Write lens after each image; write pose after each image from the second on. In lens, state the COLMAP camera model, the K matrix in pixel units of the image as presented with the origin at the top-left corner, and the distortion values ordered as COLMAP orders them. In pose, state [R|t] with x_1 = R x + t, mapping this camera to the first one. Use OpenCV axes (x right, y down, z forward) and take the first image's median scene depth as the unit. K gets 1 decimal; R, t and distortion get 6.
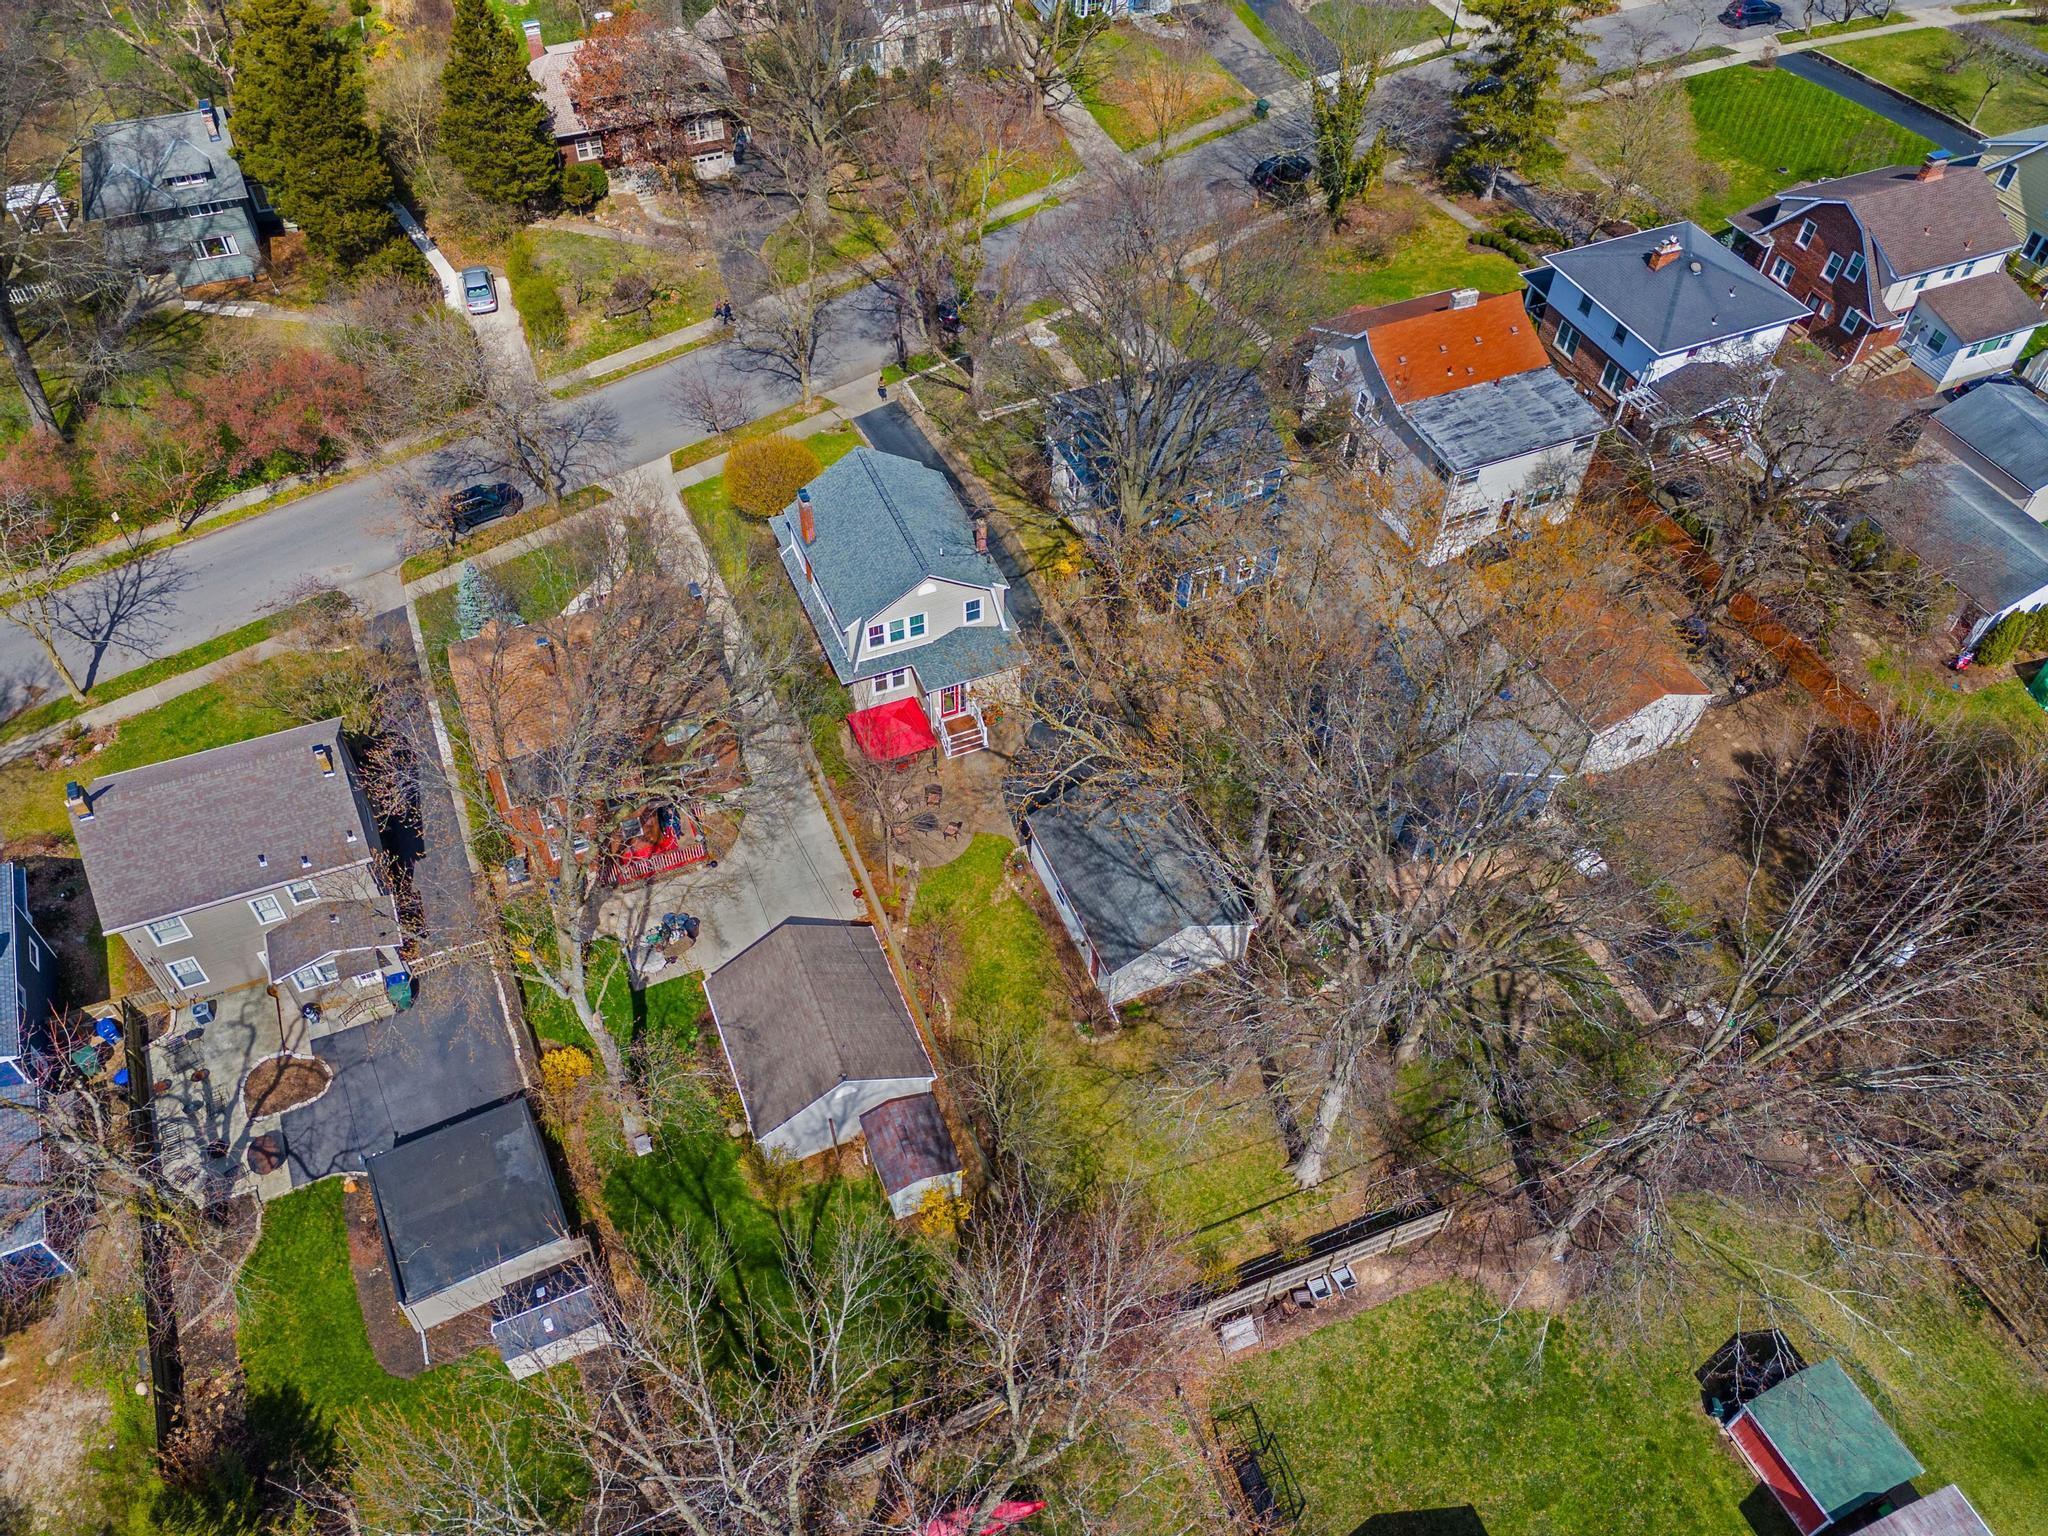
lens RADIAL K [[1521.4, 0, 1021.6], [0, 1521.4, 769.4], [0, 0, 1]] dist [0.067262, -0.050676]
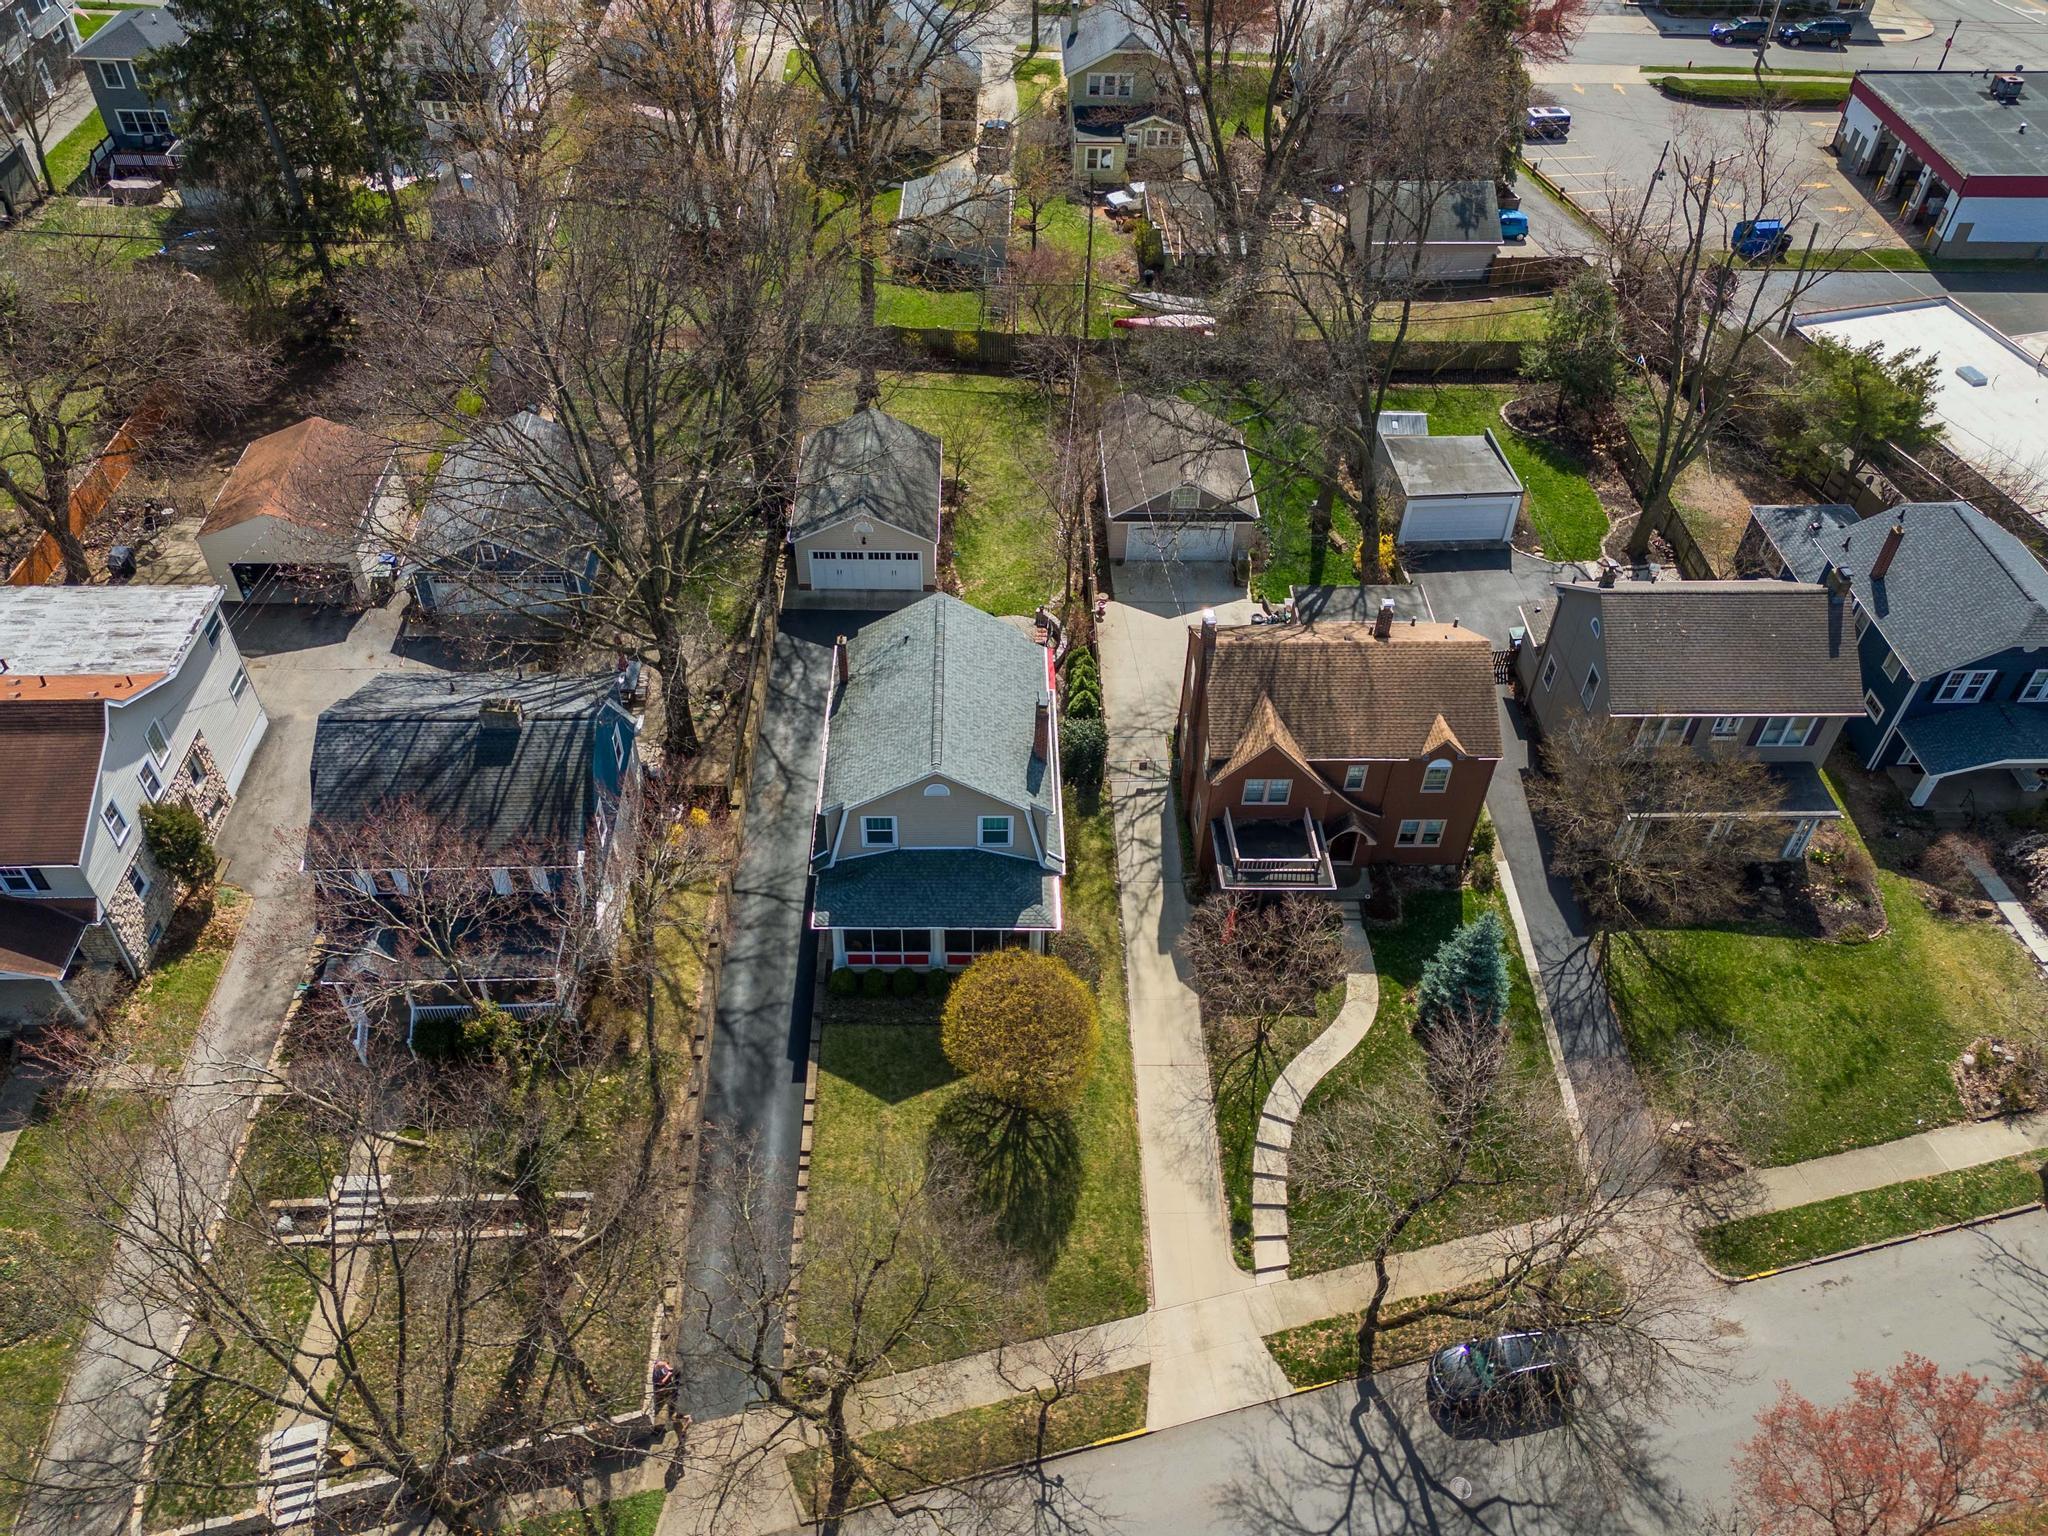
lens RADIAL K [[1533.9, 0, 1019.0], [0, 1533.9, 772.9], [0, 0, 1]] dist [0.062259, -0.046920]
pose [[-0.929202, -0.286671, 0.233246, -0.288685], [0.251424, -0.027779, 0.967478, -0.825084], [-0.270869, 0.957626, 0.097888, 0.876459]]
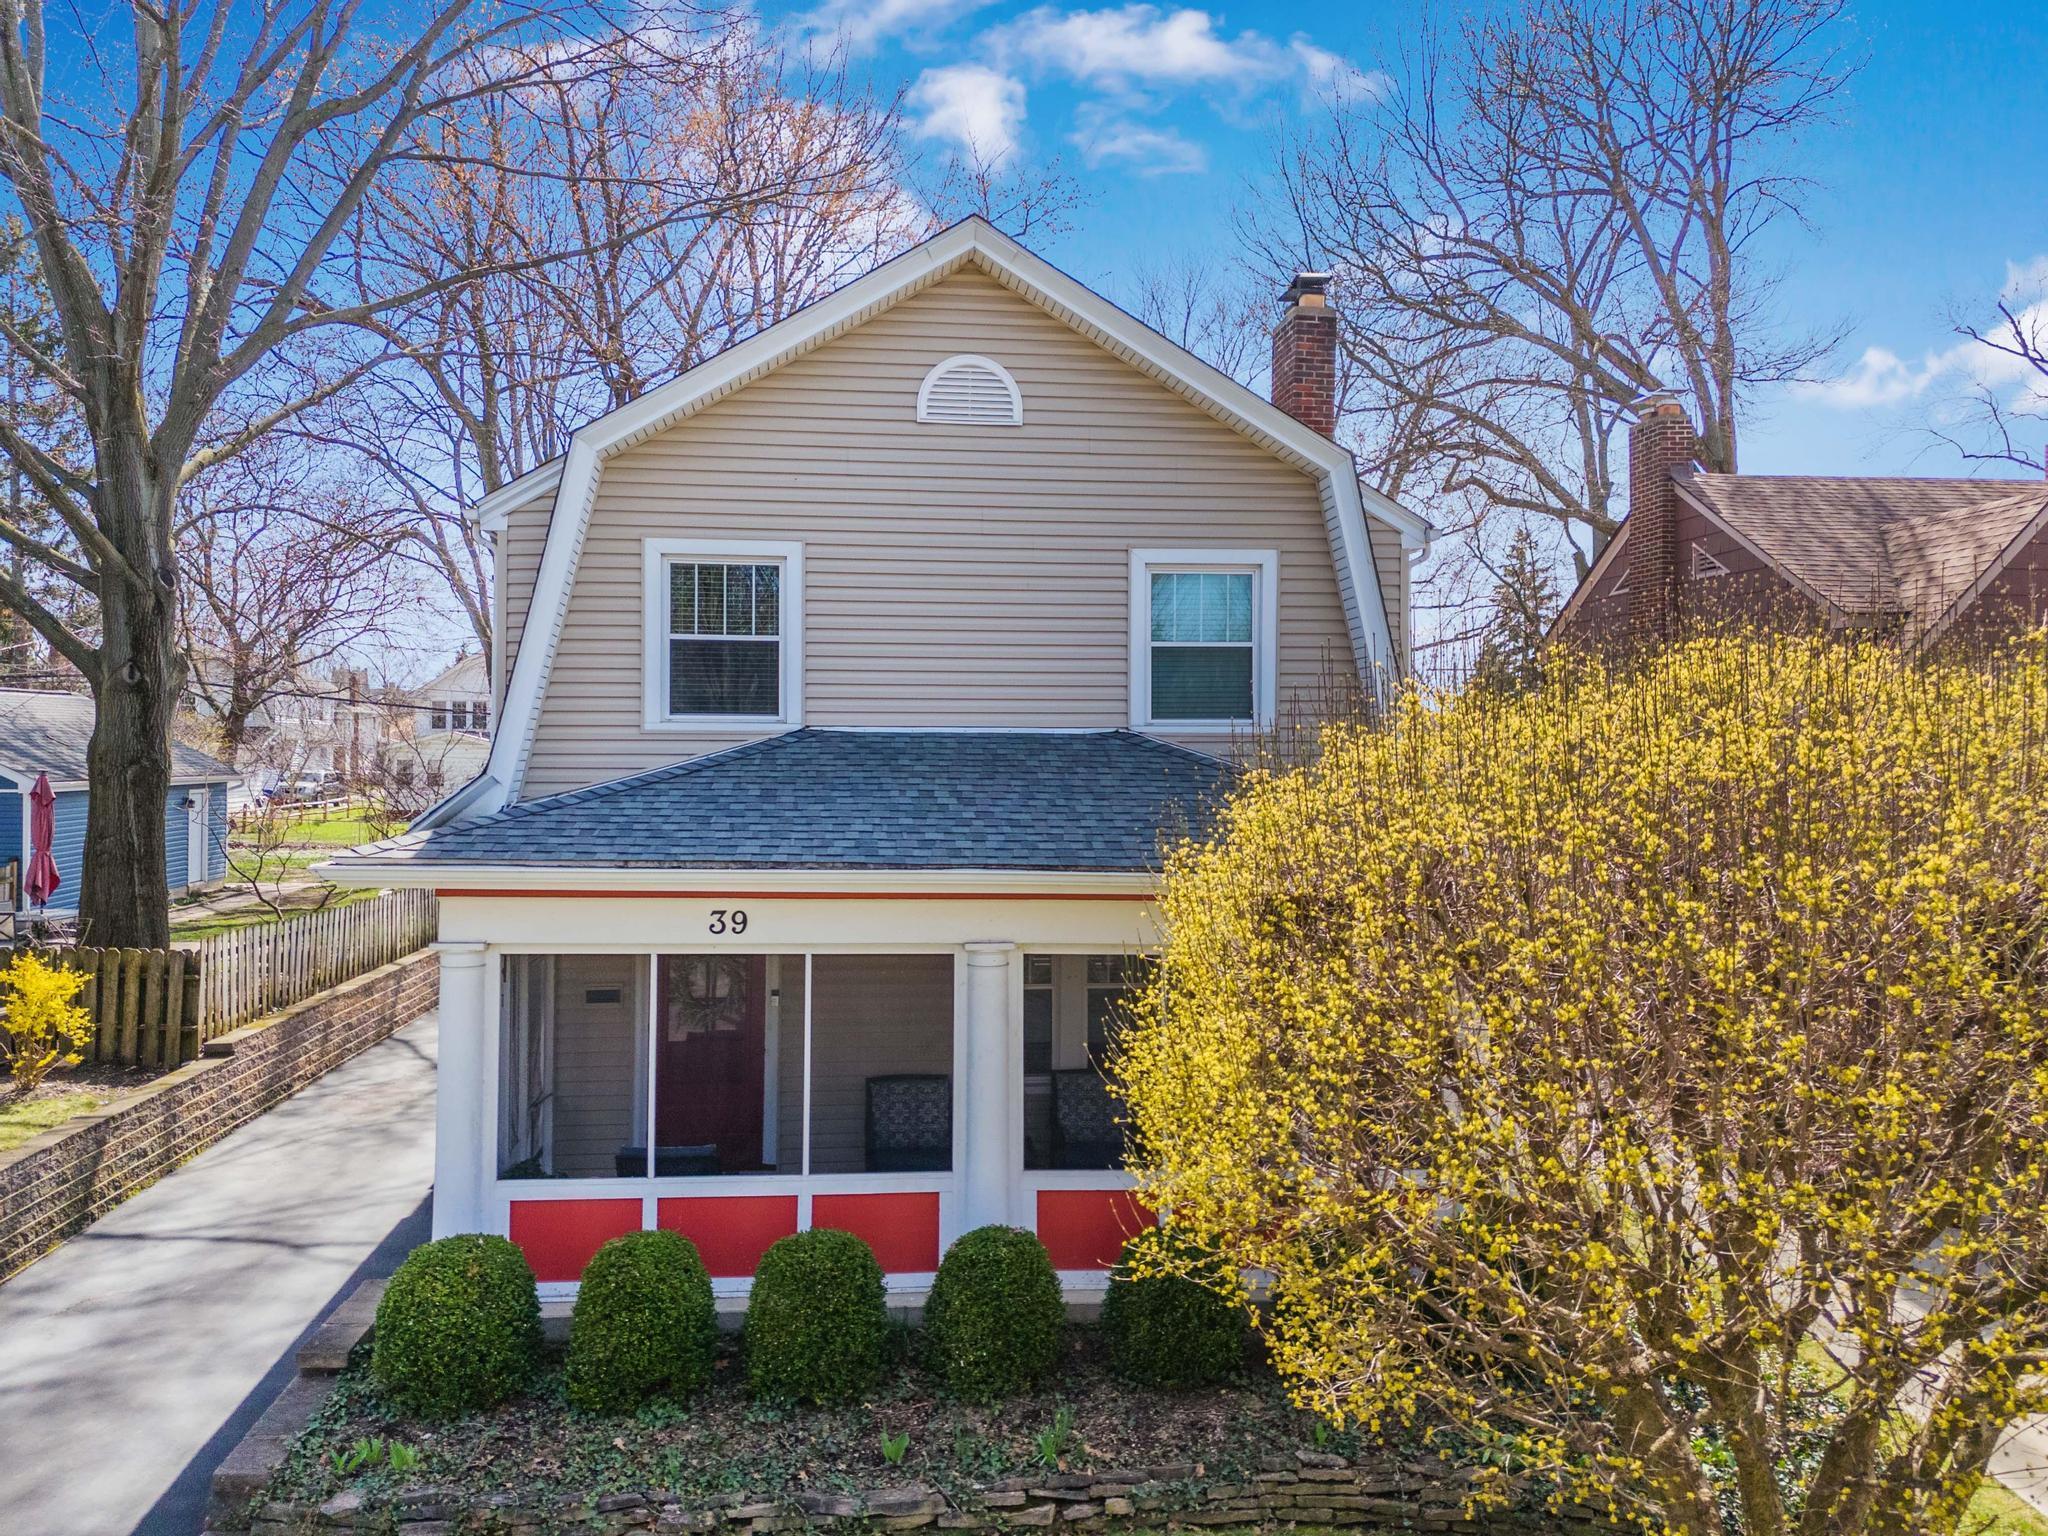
lens RADIAL K [[1521.4, 0, 1021.6], [0, 1521.4, 769.4], [0, 0, 1]] dist [0.067262, -0.050676]
pose [[-0.964729, -0.037892, 0.260503, -0.150455], [0.173476, 0.652808, 0.737392, -0.280018], [-0.198000, 0.756575, -0.623210, 1.091715]]
